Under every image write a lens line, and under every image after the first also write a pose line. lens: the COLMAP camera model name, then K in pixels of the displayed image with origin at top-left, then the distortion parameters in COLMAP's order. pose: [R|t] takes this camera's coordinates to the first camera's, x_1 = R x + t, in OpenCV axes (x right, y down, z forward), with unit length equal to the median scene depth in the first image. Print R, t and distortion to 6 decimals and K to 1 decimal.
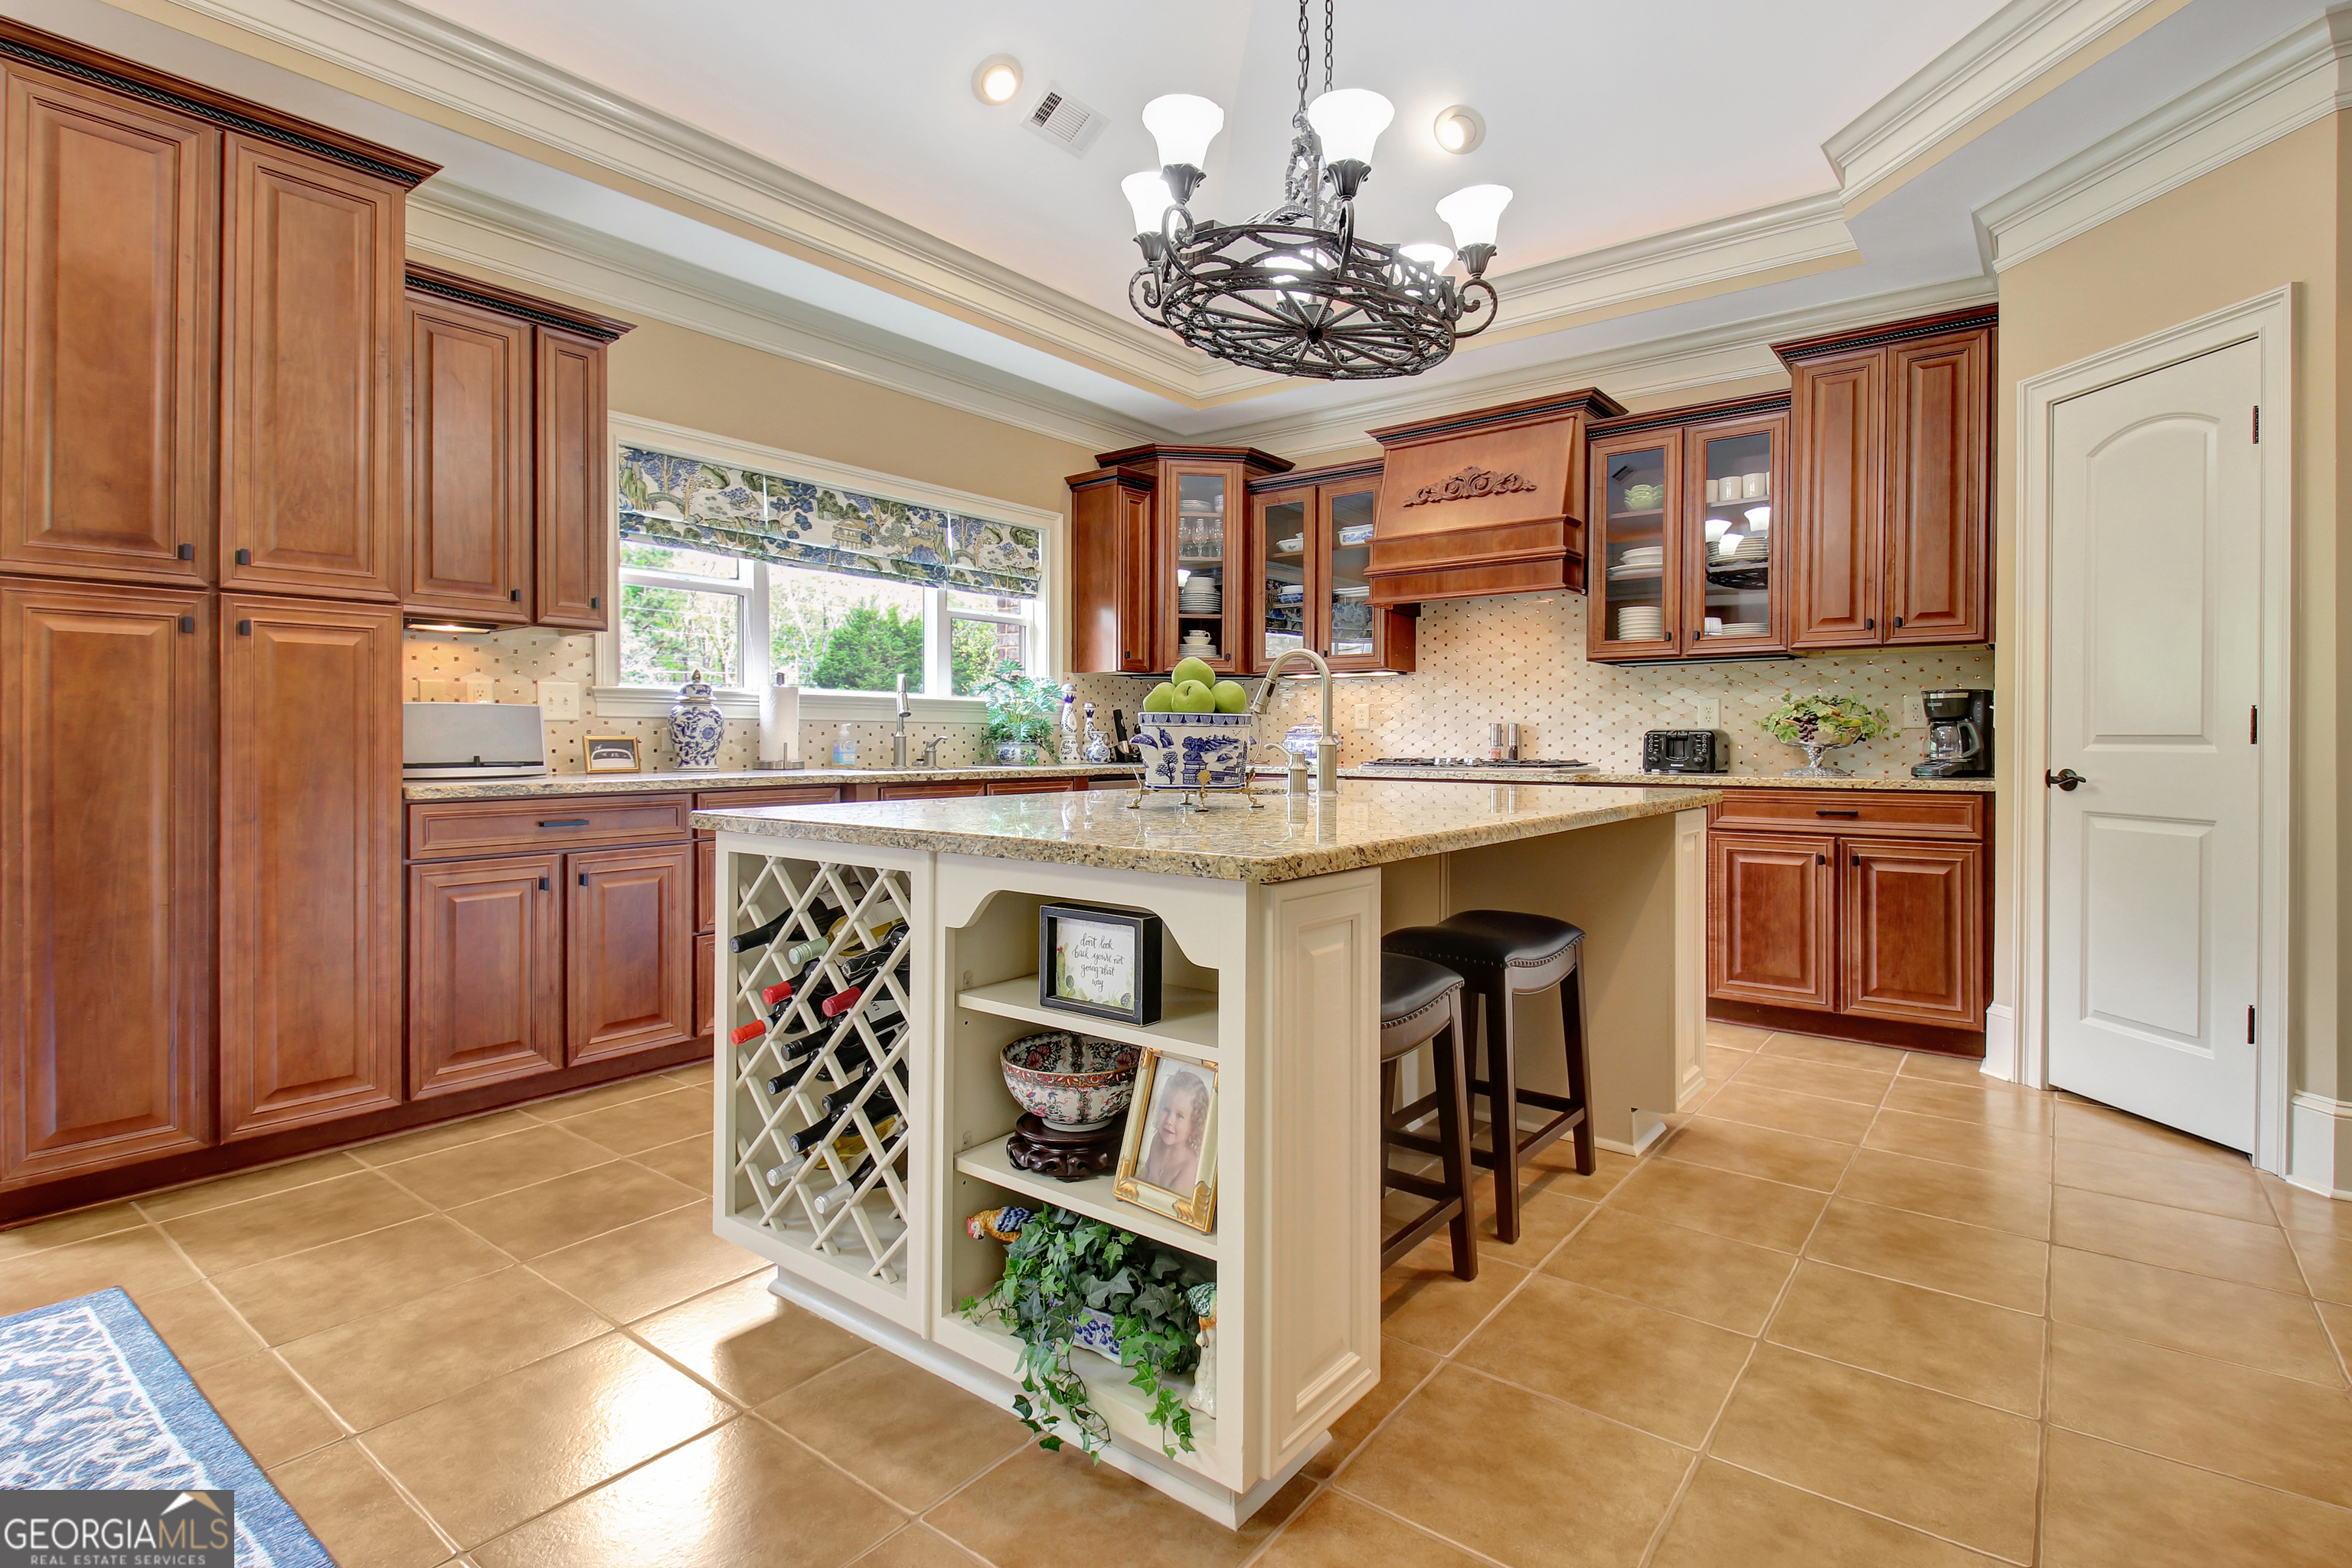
lens RADIAL K [[1141.1, 0, 1171.0], [0, 1141.1, 744.5], [0, 0, 1]] dist [0.031807, -0.027466]
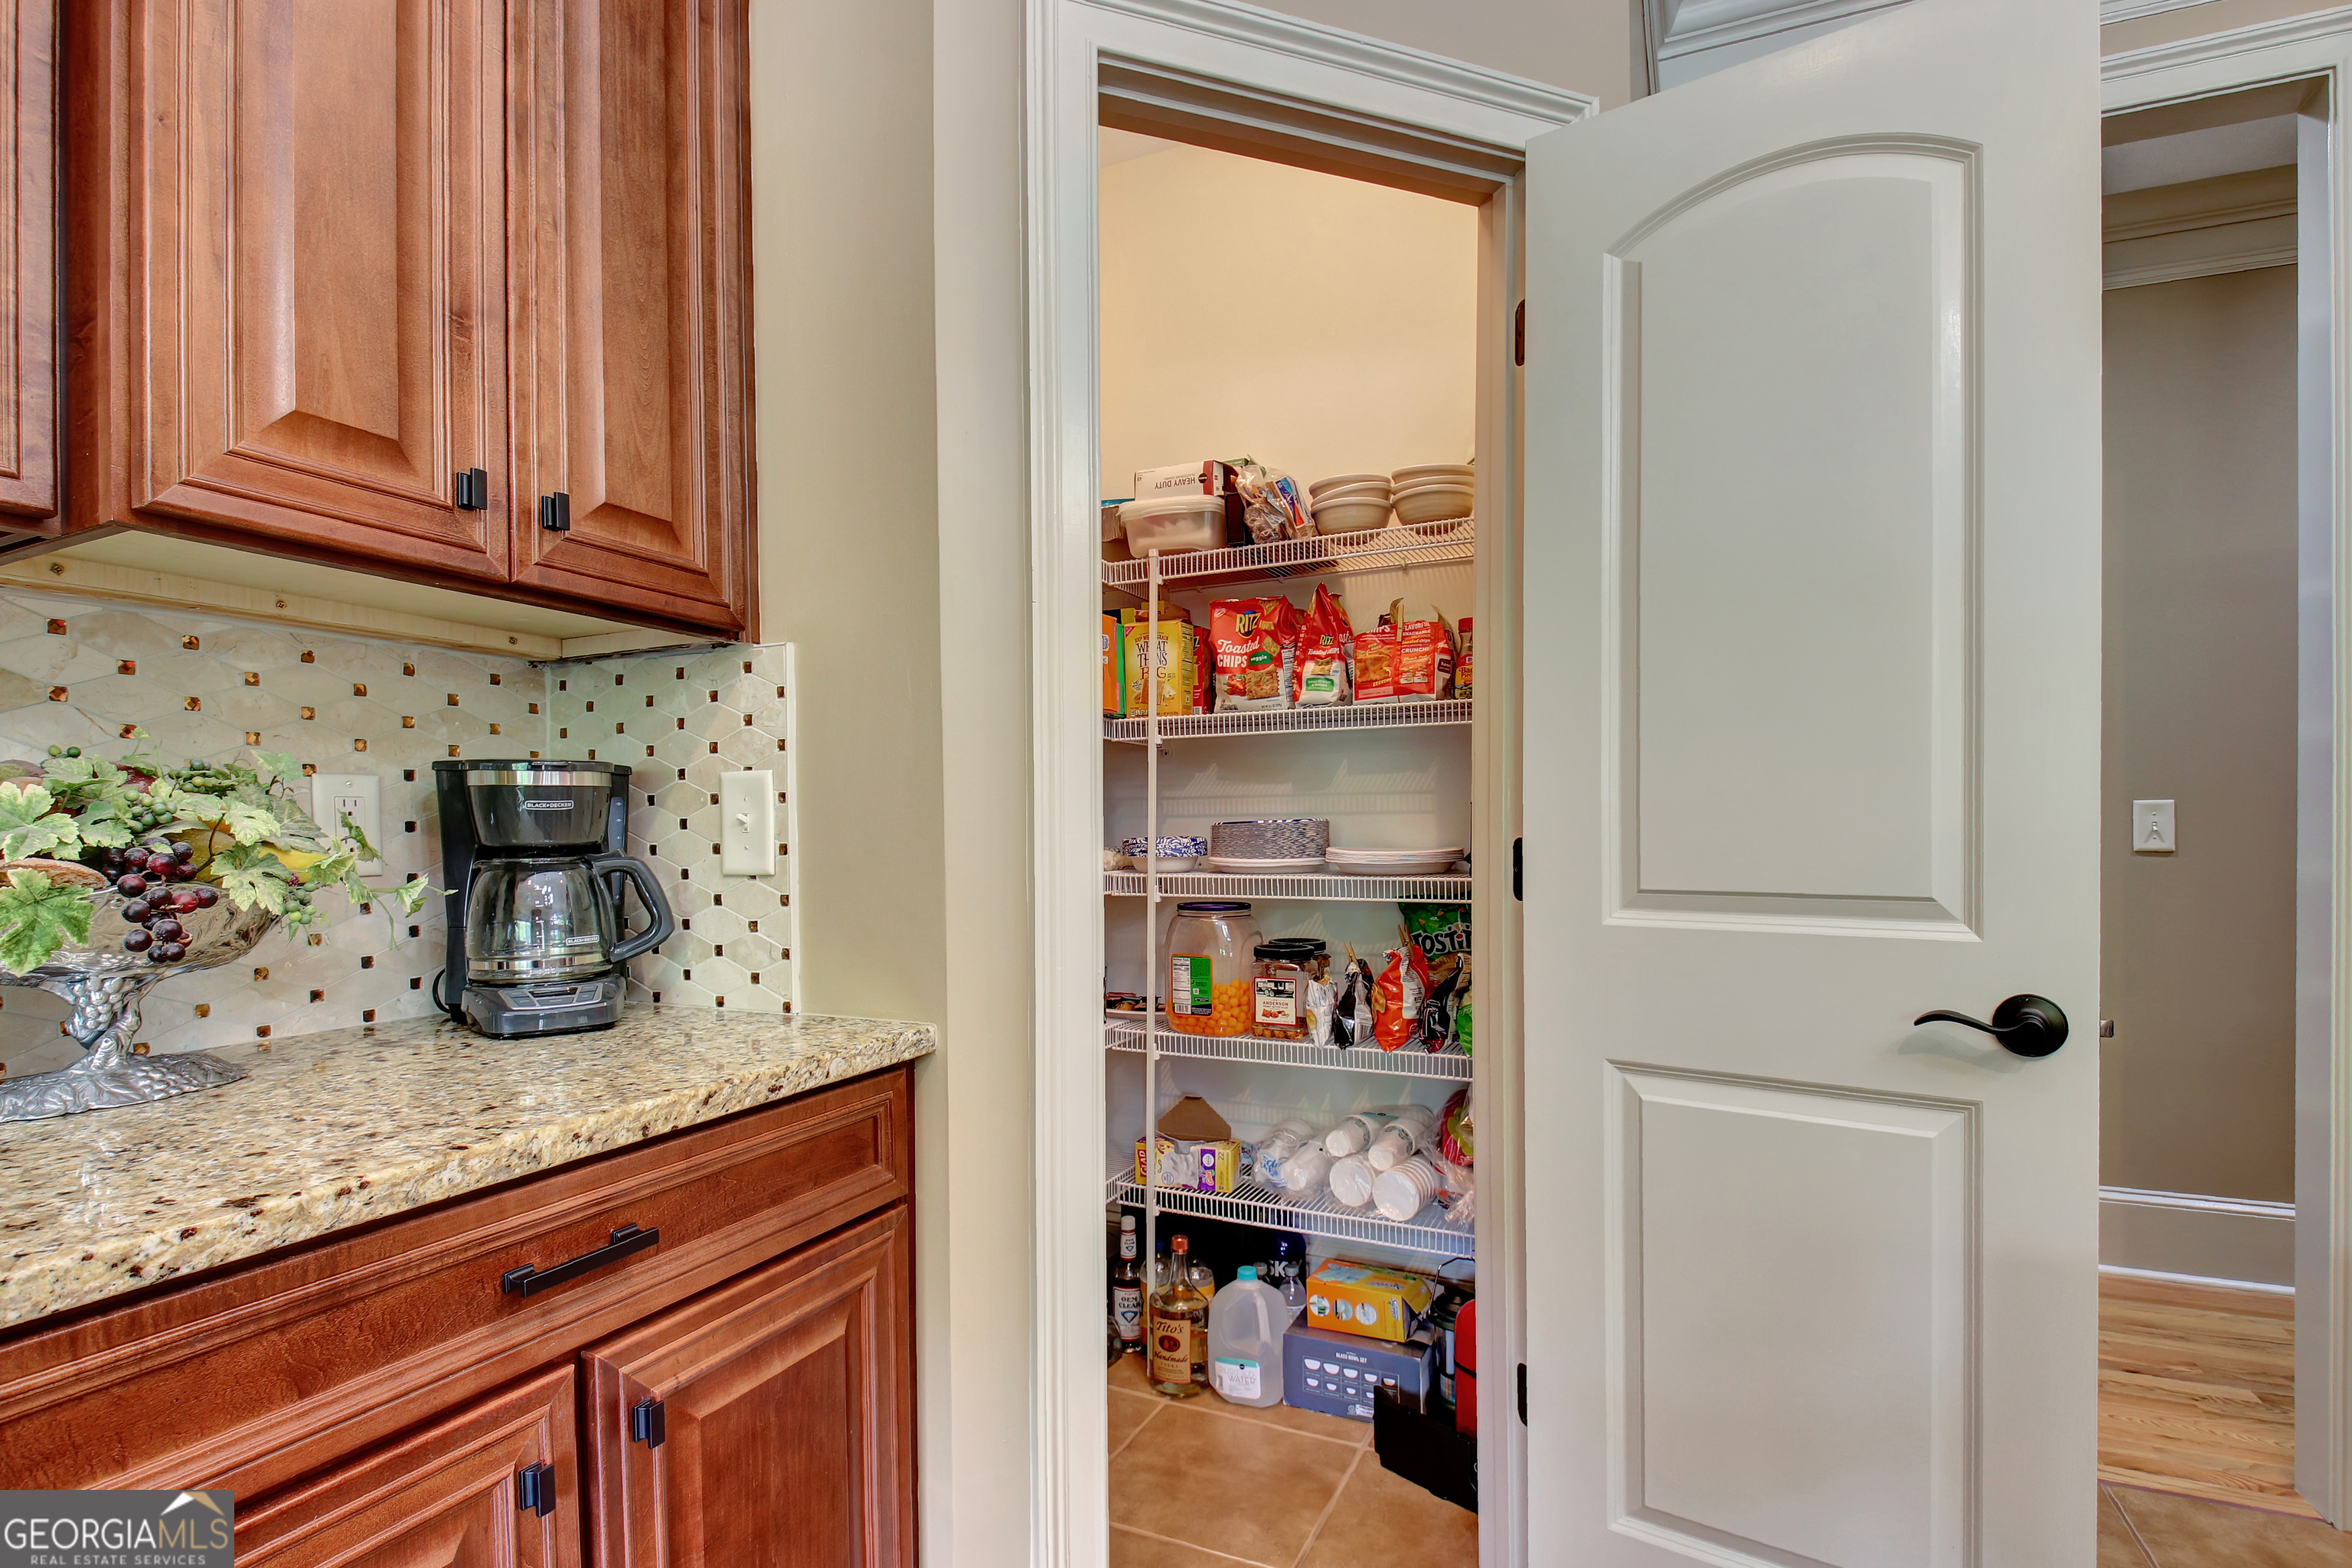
lens RADIAL K [[1122.4, 0, 1186.2], [0, 1122.4, 885.0], [0, 0, 1]] dist [0.003100, -0.021876]
pose [[-0.240859, -0.043723, 0.969575, 0.291325], [0.009406, 0.998833, 0.047379, -0.023691], [-0.970515, 0.020532, -0.240166, 0.823173]]
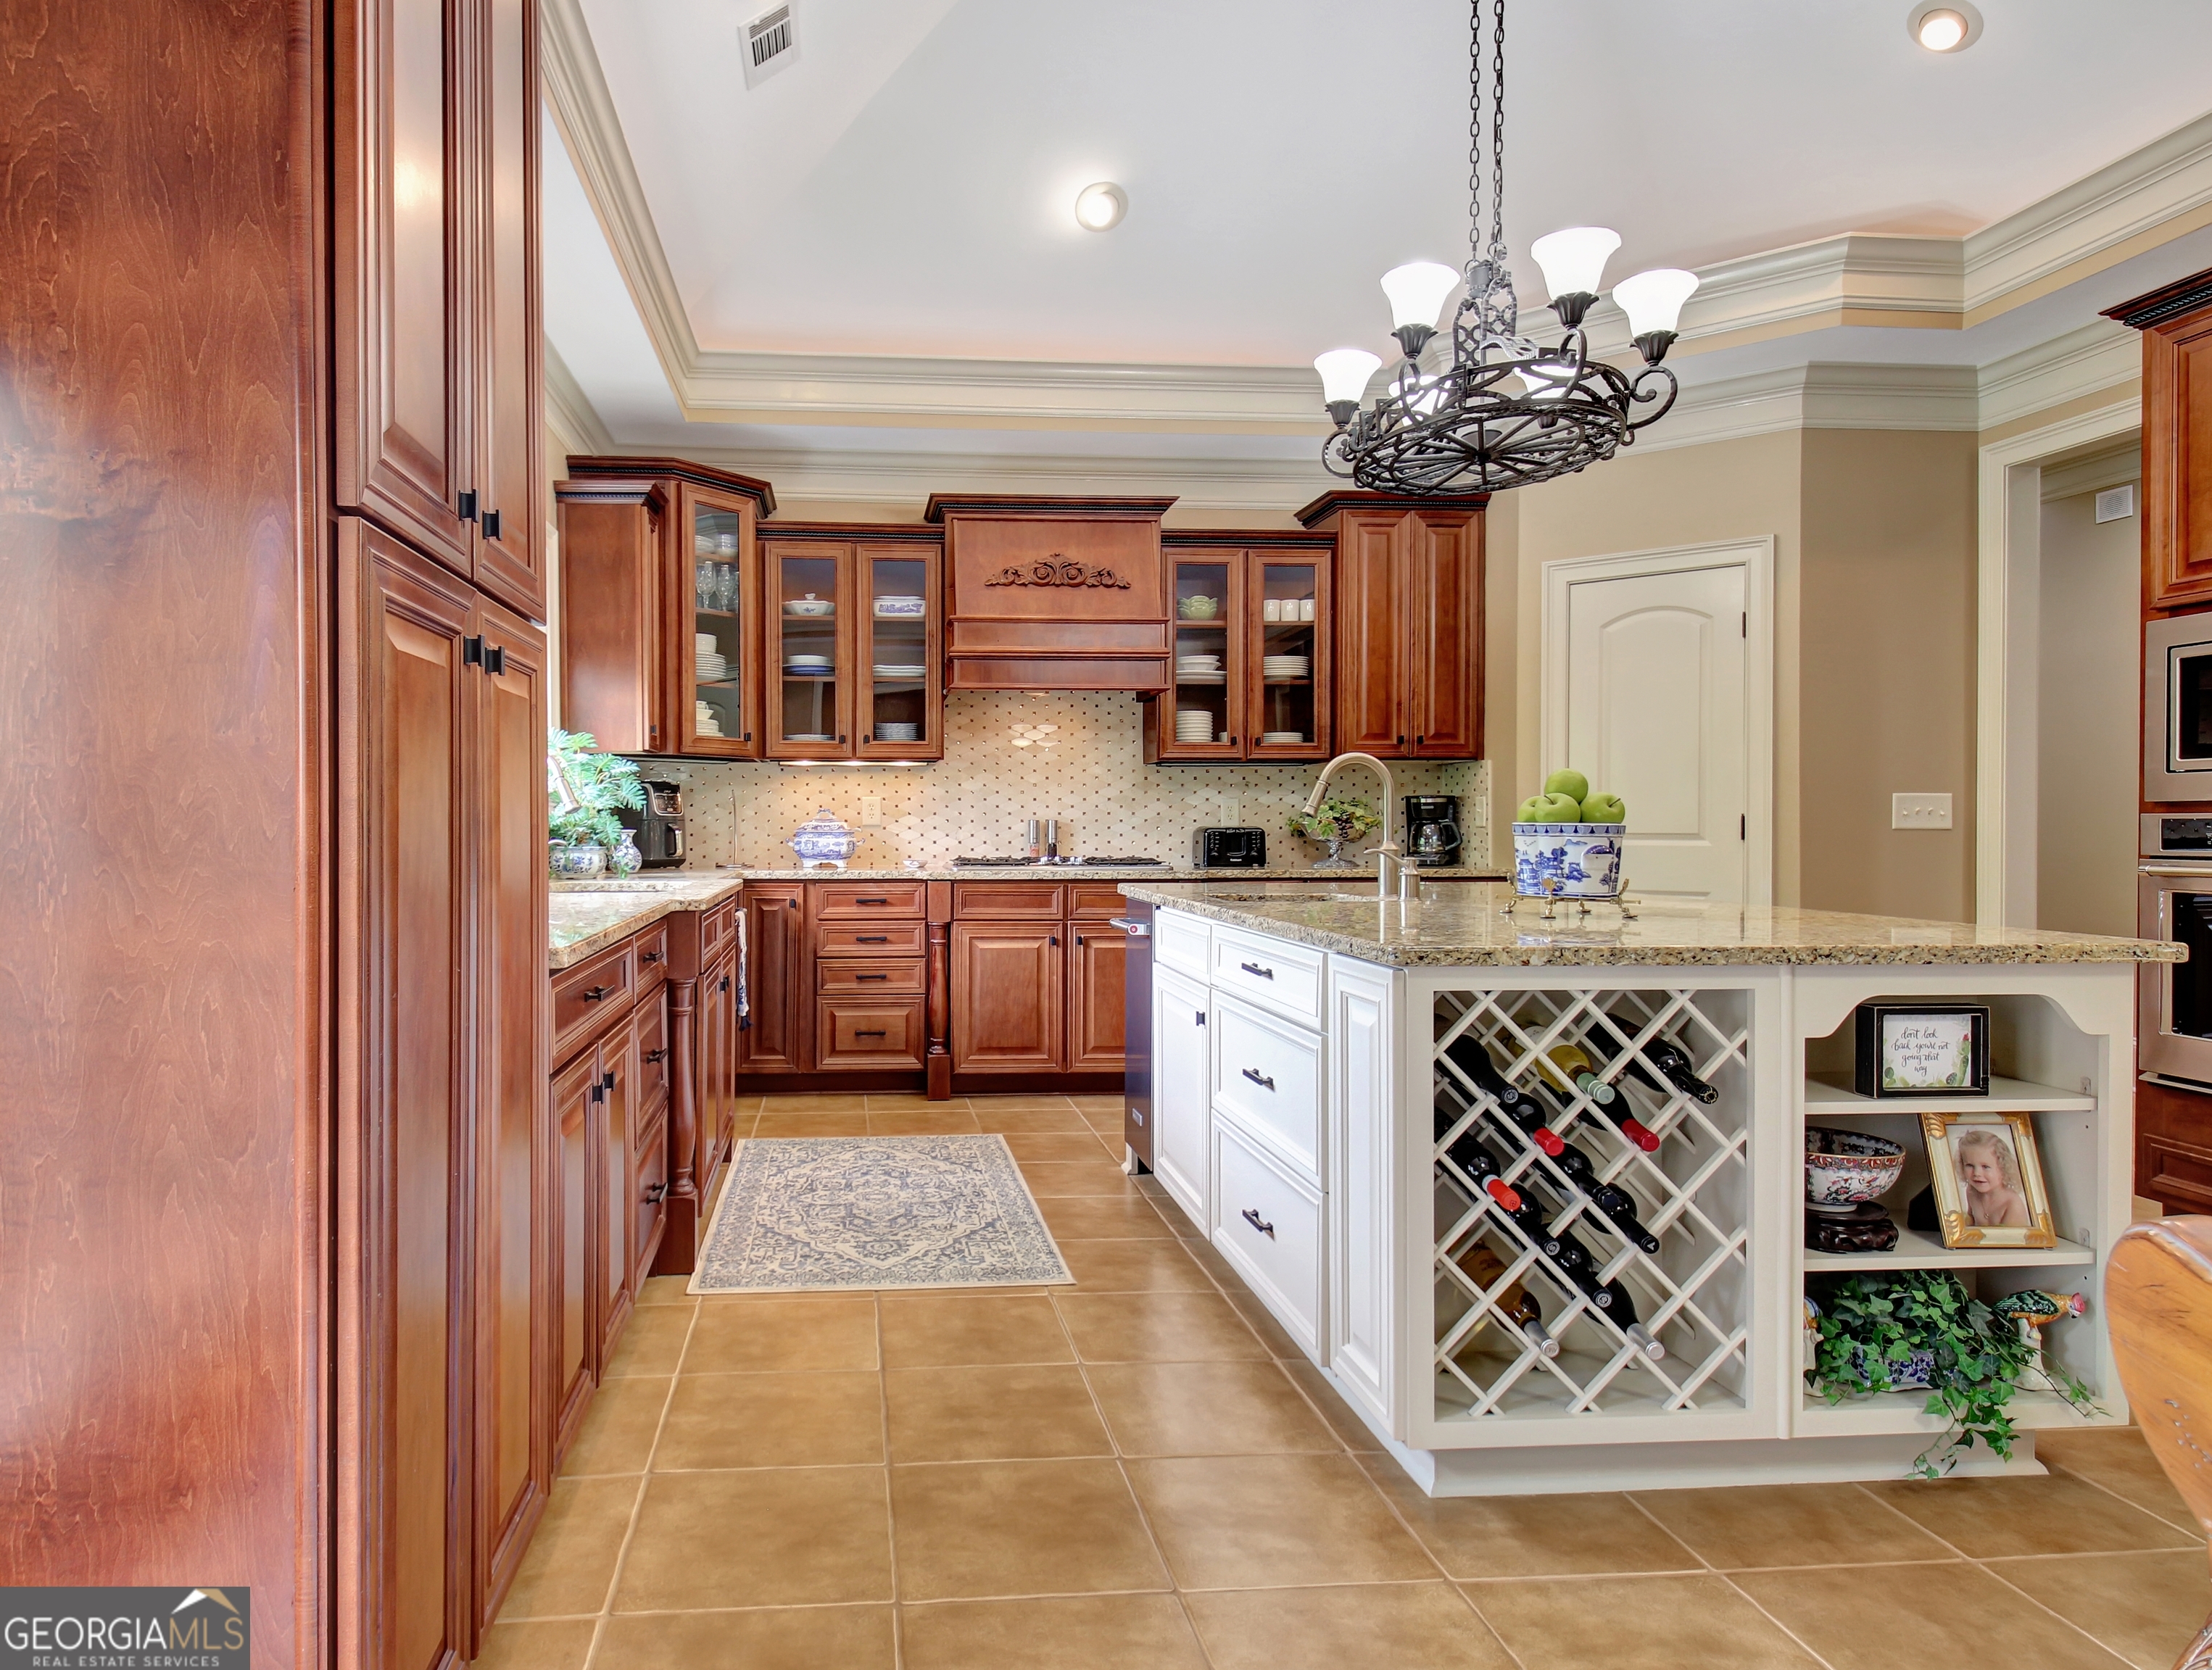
lens RADIAL K [[1365.0, 0, 957.0], [0, 1365.0, 838.3], [0, 0, 1]] dist [0.068127, -0.044876]
pose [[0.729351, -0.010661, 0.684057, -0.652536], [0.006520, 0.999941, 0.008632, -0.015522], [-0.684109, -0.001836, 0.729378, 0.242577]]
